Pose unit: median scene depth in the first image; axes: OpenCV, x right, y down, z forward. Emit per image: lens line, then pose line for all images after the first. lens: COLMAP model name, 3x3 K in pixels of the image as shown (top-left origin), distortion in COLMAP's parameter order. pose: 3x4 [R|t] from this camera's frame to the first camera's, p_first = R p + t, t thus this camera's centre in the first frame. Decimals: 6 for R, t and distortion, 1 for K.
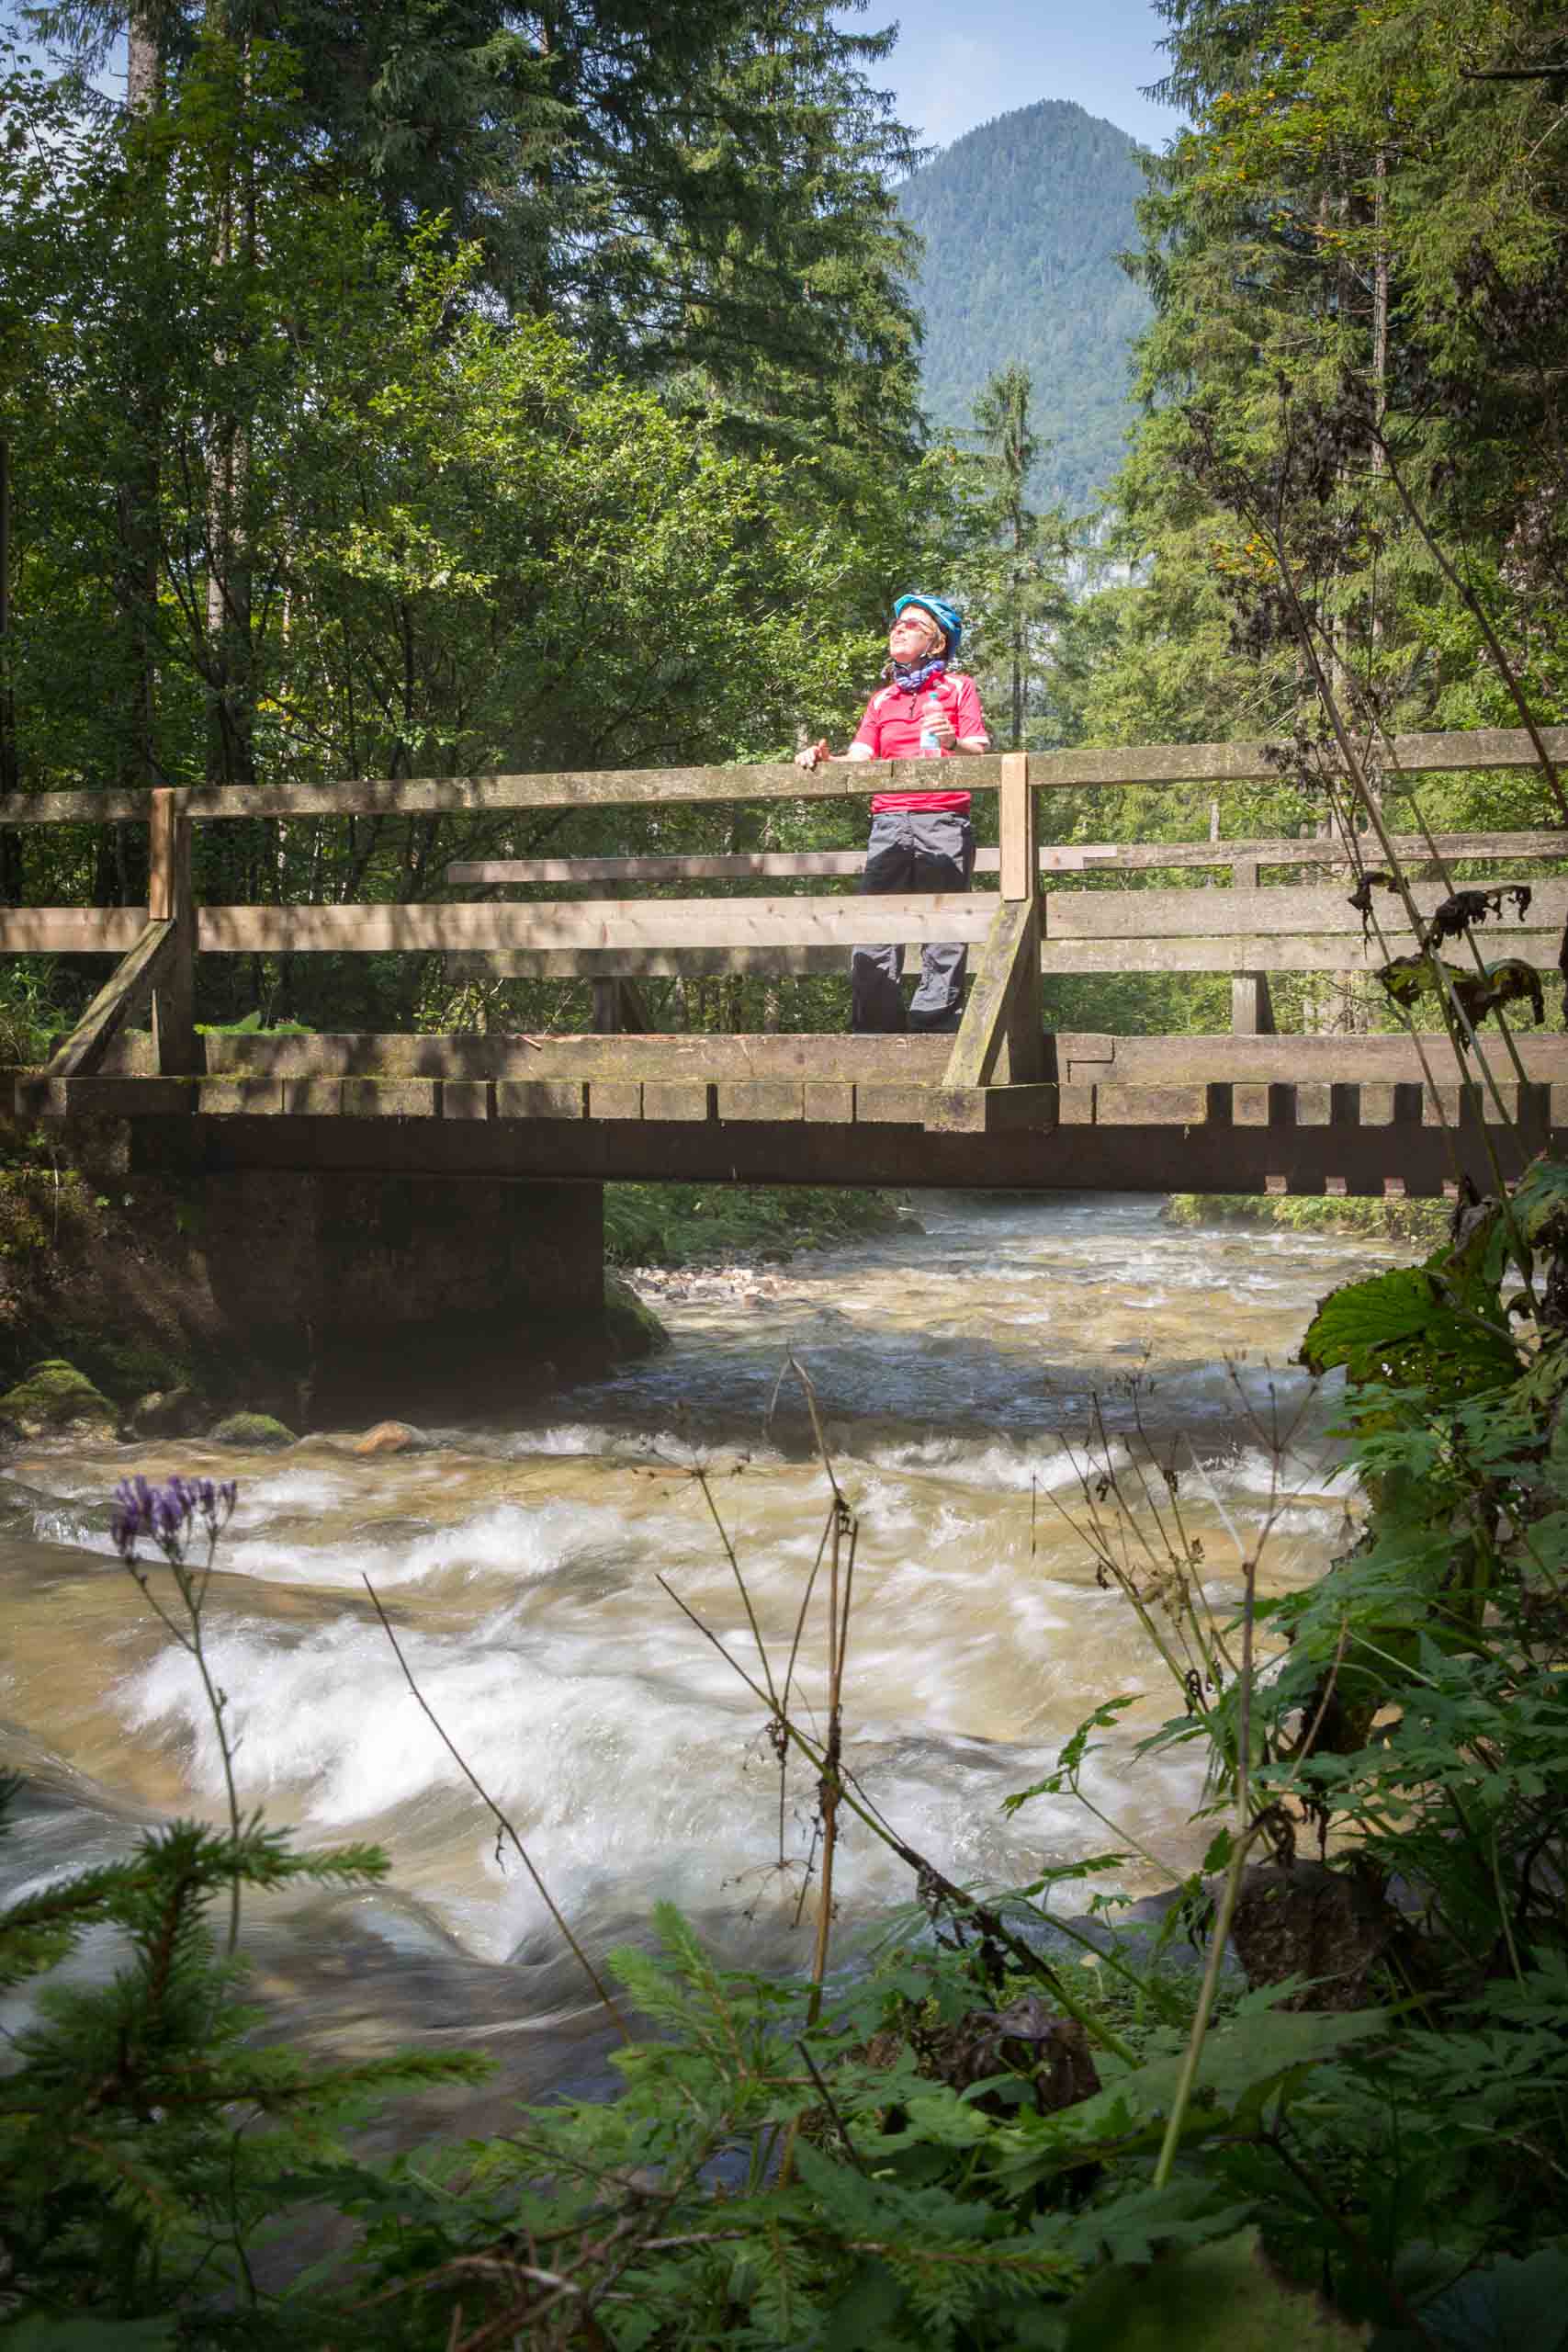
lens RADIAL K [[2371.5, 0, 784.0], [0, 2371.5, 1176.0], [0, 0, 1]] dist [0.133336, 0.003110]
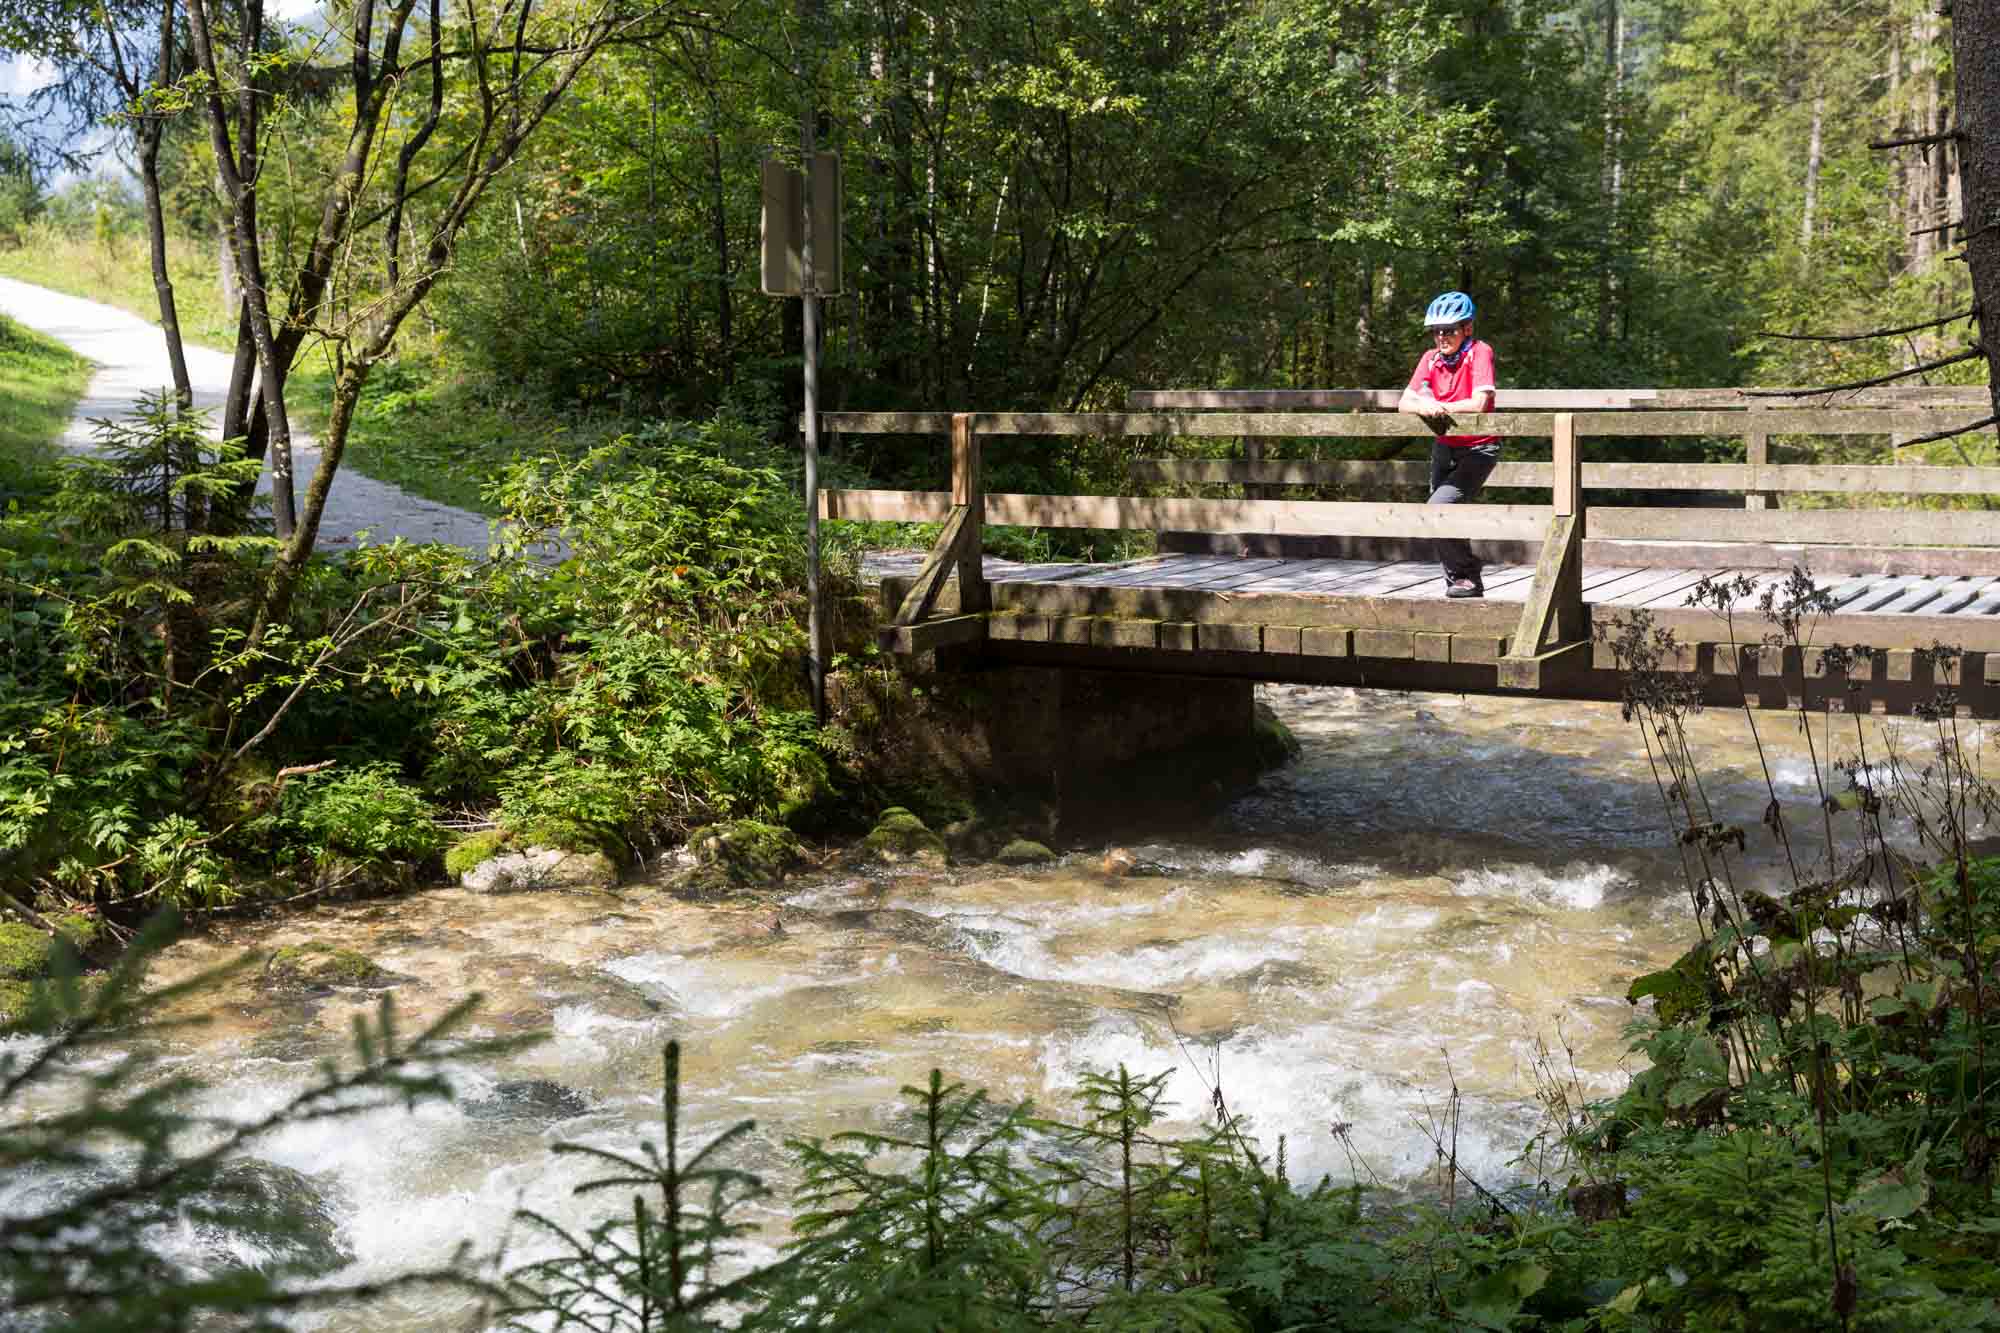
lens RADIAL K [[2731.3, 0, 1000.0], [0, 2731.3, 666.5], [0, 0, 1]] dist [0.212226, -0.798145]
pose [[0.991366, -0.008149, -0.130867, -0.021708], [0.023390, 0.993049, 0.115350, -0.200422], [0.129017, -0.117415, 0.984667, -0.629215]]
